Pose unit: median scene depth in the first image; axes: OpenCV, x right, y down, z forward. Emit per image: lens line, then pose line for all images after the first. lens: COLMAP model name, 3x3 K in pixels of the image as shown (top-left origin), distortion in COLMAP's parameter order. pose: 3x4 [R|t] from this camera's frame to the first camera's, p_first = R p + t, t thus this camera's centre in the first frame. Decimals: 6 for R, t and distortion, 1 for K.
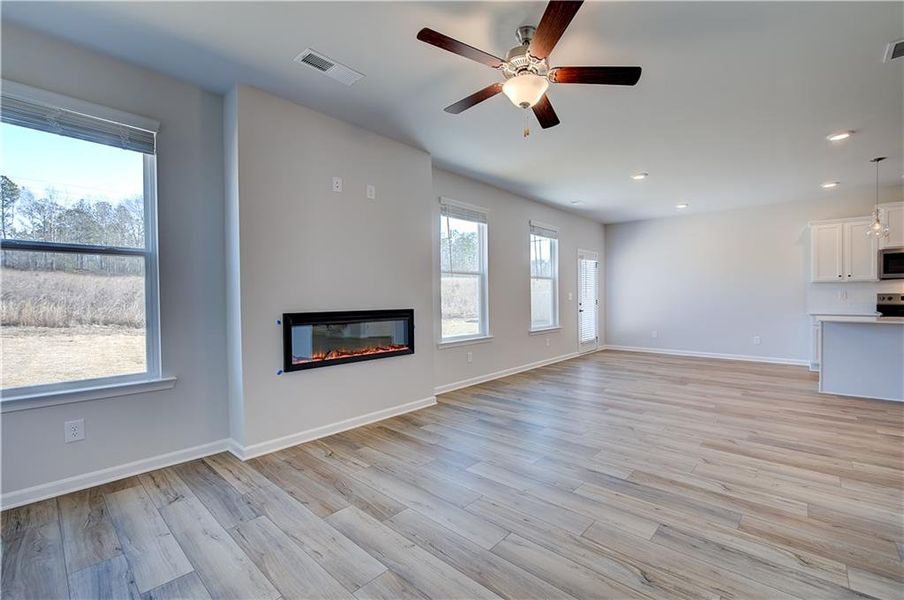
lens RADIAL K [[378.4, 0, 493.4], [0, 378.4, 300.1], [0, 0, 1]] dist [0.006771, -0.002600]
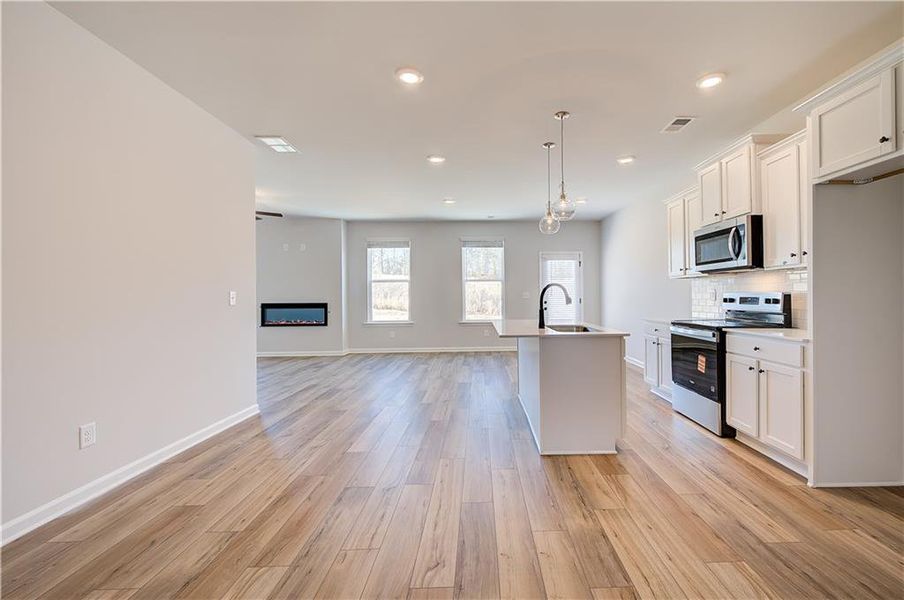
lens RADIAL K [[378.4, 0, 492.8], [0, 378.4, 293.5], [0, 0, 1]] dist [0.006771, -0.002600]
pose [[0.664516, -0.001970, -0.747271, 1.255425], [-0.002250, 0.999987, -0.004637, -0.012188], [0.747270, 0.004763, 0.664503, 0.239220]]
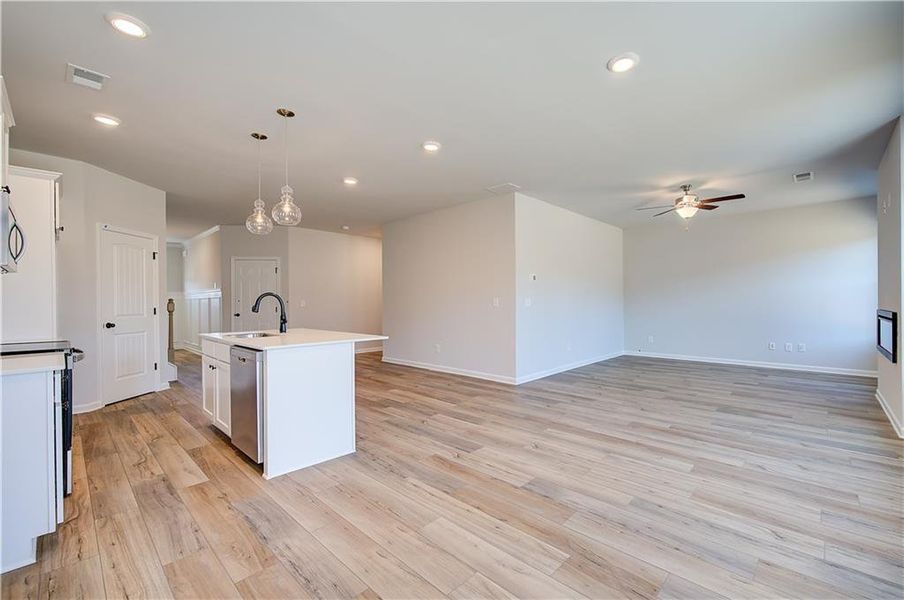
lens RADIAL K [[378.4, 0, 487.3], [0, 378.4, 302.4], [0, 0, 1]] dist [0.006771, -0.002600]
pose [[-0.999204, 0.015415, 0.036804, 0.486058], [0.015768, 0.999832, 0.009340, -0.014986], [-0.036654, 0.009913, -0.999279, 1.333403]]
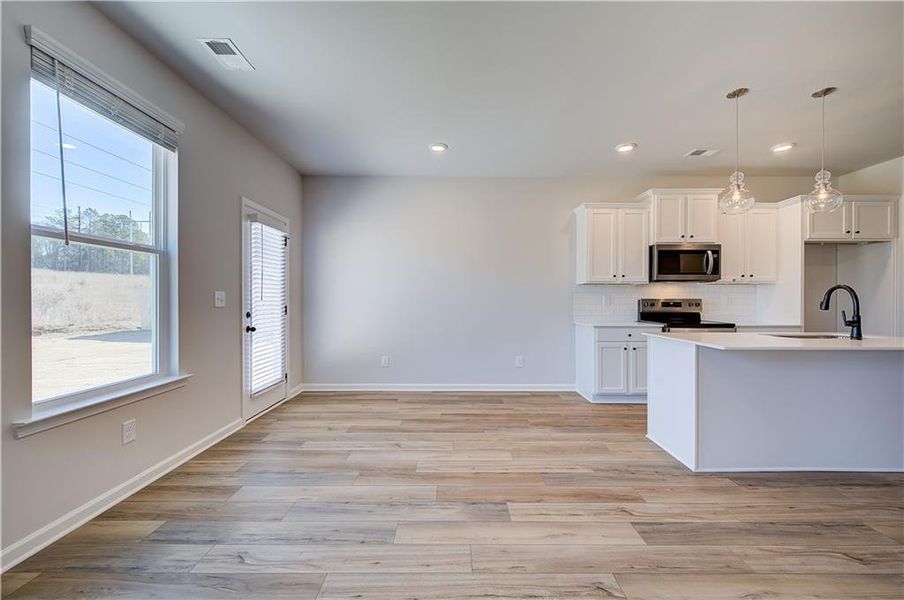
lens RADIAL K [[361.7, 0, 453.0], [0, 361.7, 300.4], [0, 0, 1]] dist [0.003096, -0.002413]
pose [[0.773556, 0.006686, 0.633692, 0.189682], [-0.000939, 0.999955, -0.009404, -0.005764], [-0.633727, 0.006679, 0.773528, 0.653628]]
